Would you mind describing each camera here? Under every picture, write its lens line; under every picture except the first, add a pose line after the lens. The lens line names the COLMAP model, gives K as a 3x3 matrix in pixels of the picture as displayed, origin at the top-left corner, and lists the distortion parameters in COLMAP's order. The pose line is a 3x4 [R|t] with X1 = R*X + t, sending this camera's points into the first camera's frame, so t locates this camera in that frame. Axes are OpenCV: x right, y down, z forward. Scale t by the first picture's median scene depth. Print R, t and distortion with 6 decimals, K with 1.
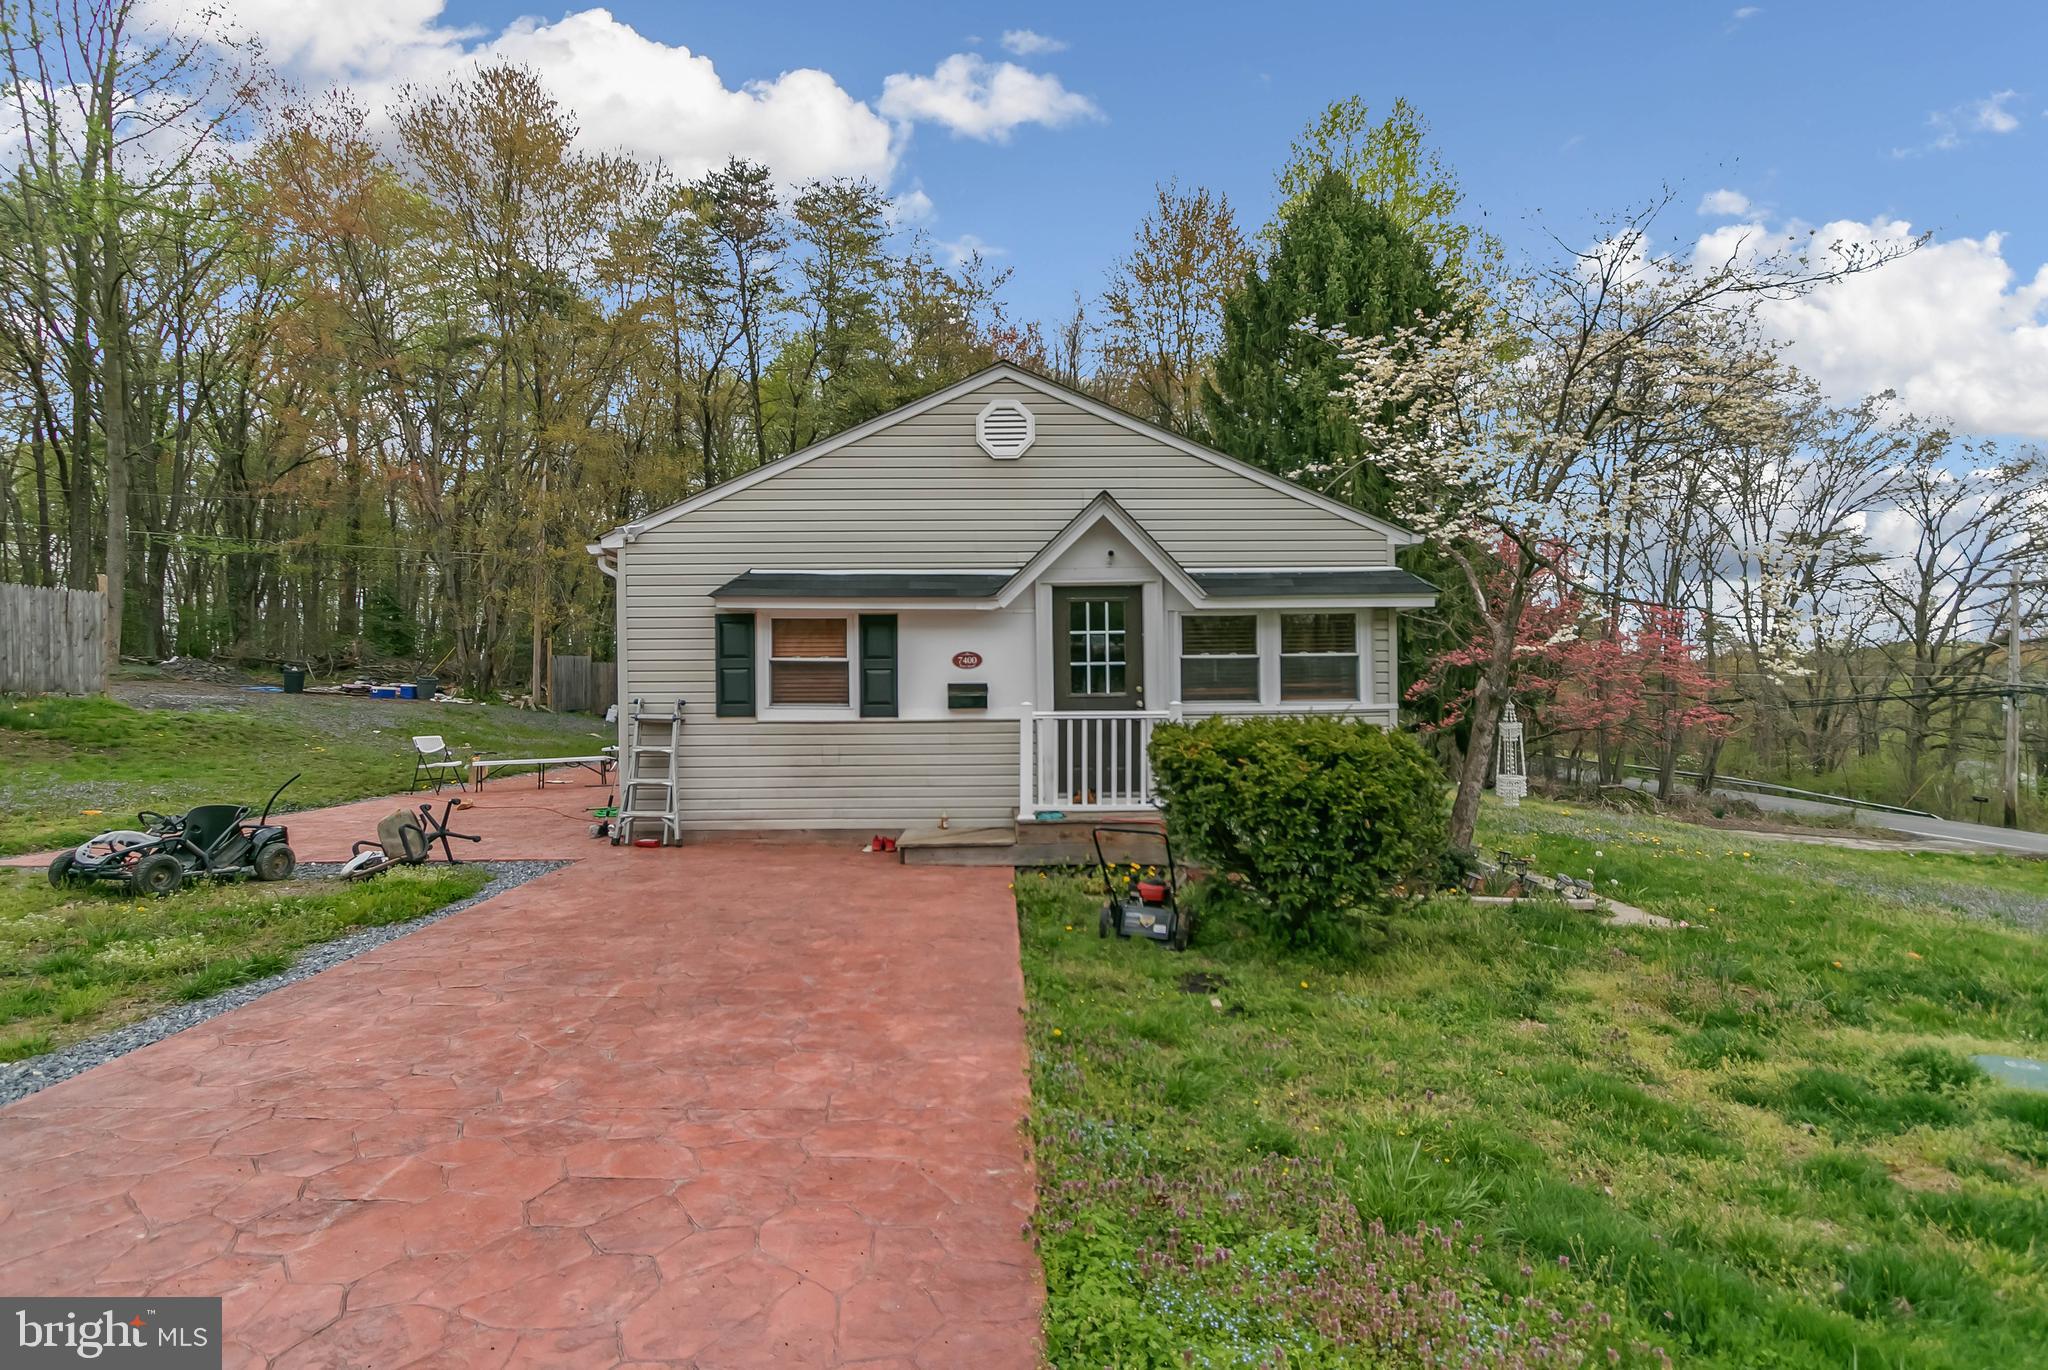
lens RADIAL K [[955.0, 0, 1016.9], [0, 955.0, 676.5], [0, 0, 1]] dist [0.003366, -0.001919]
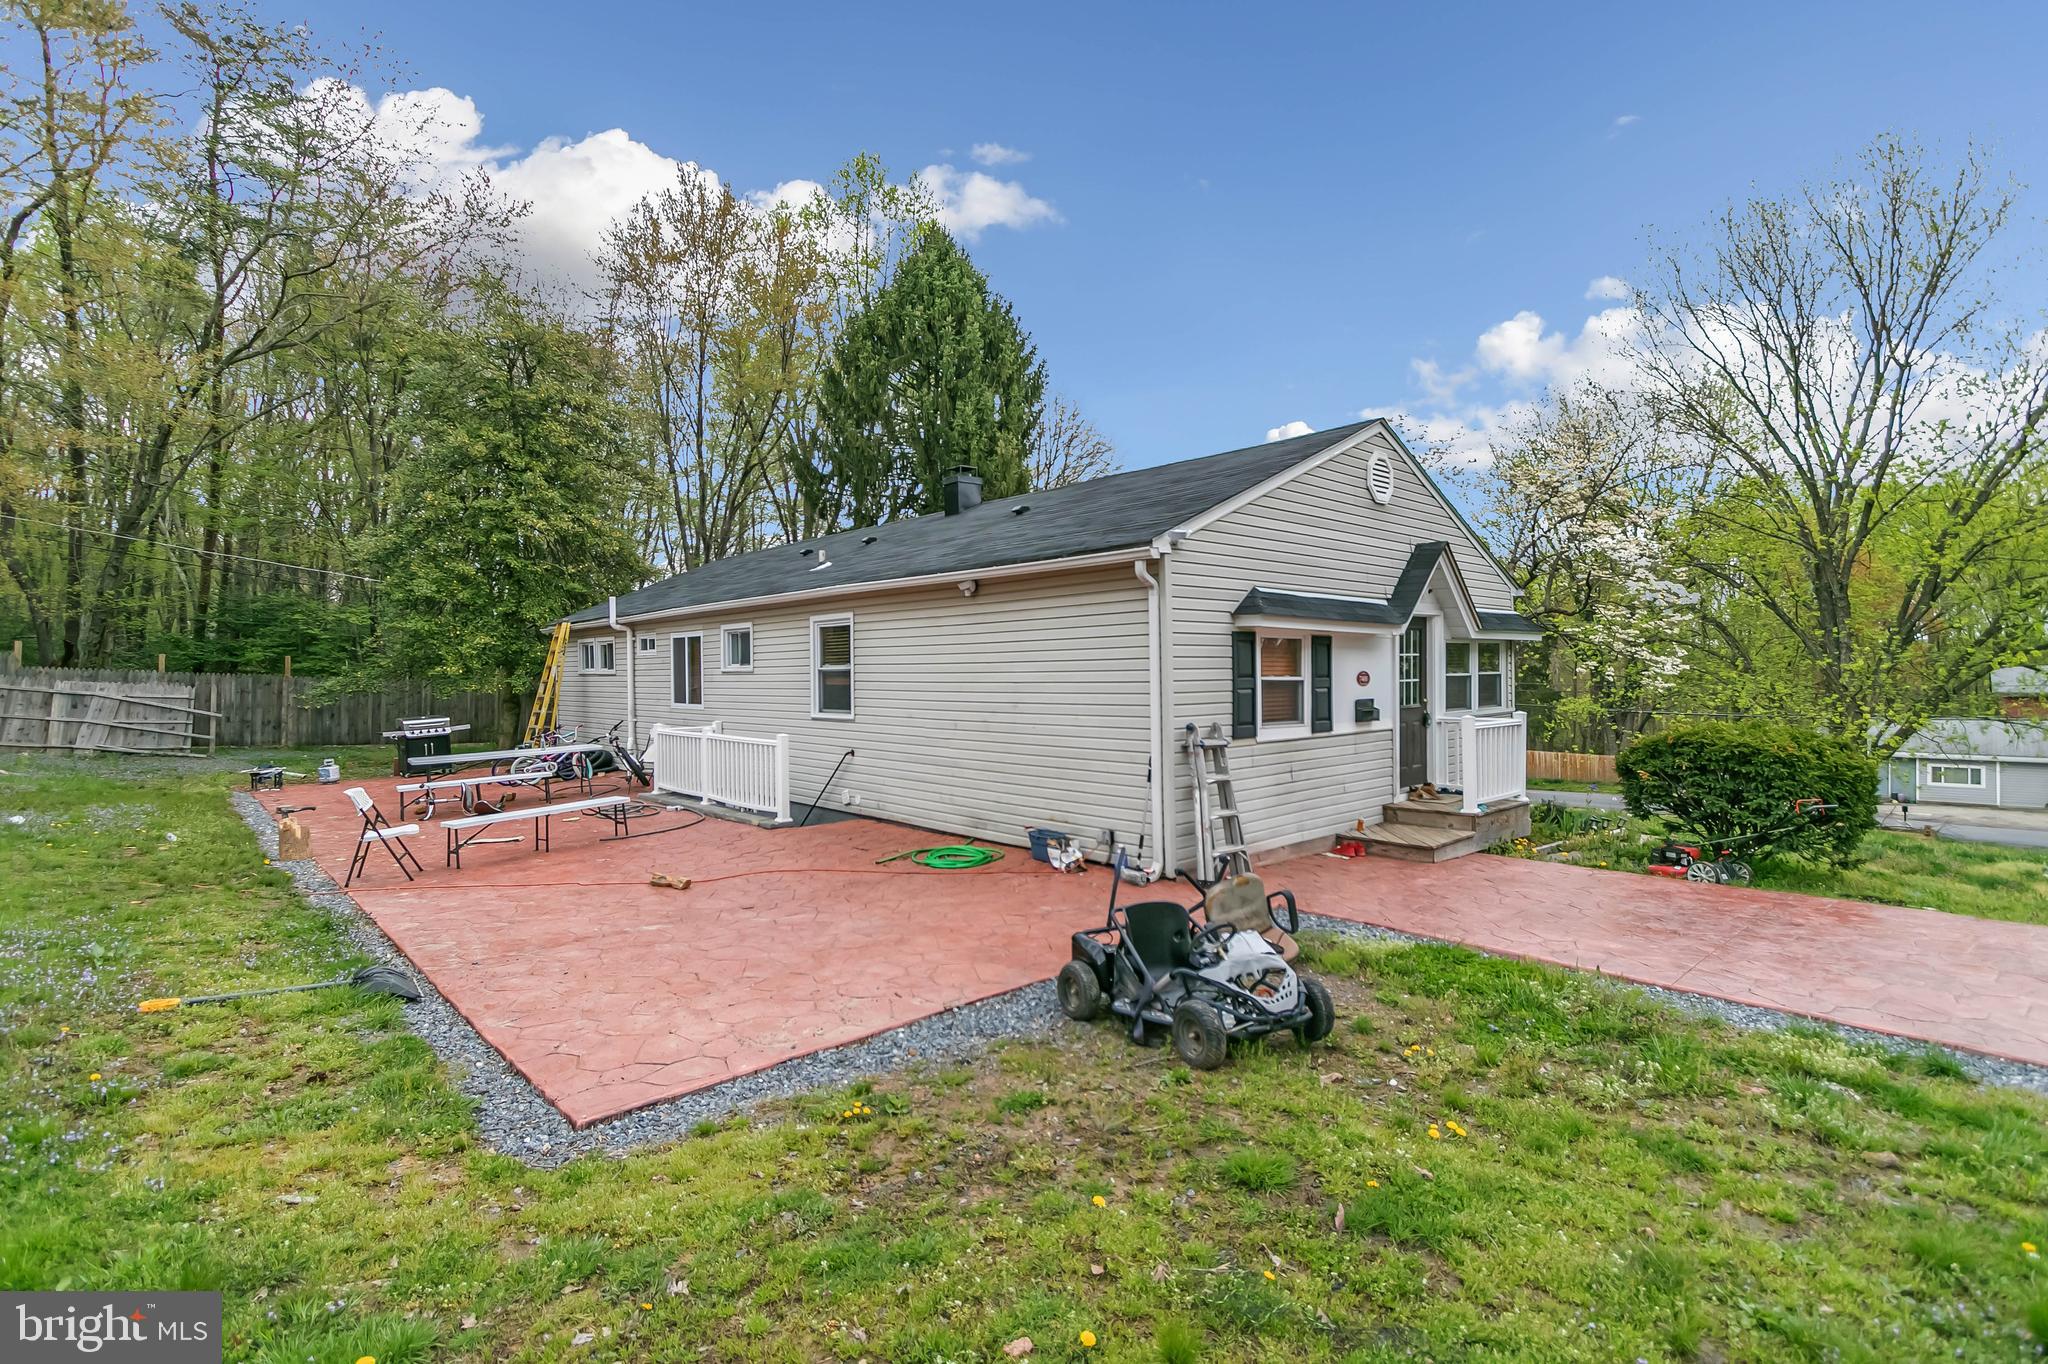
lens RADIAL K [[955.0, 0, 1016.9], [0, 955.0, 673.5], [0, 0, 1]] dist [0.003366, -0.001919]
pose [[0.736042, -0.003022, 0.676929, -1.110034], [0.009004, 0.999945, -0.005326, -0.020487], [-0.676876, 0.010016, 0.736029, 0.449253]]
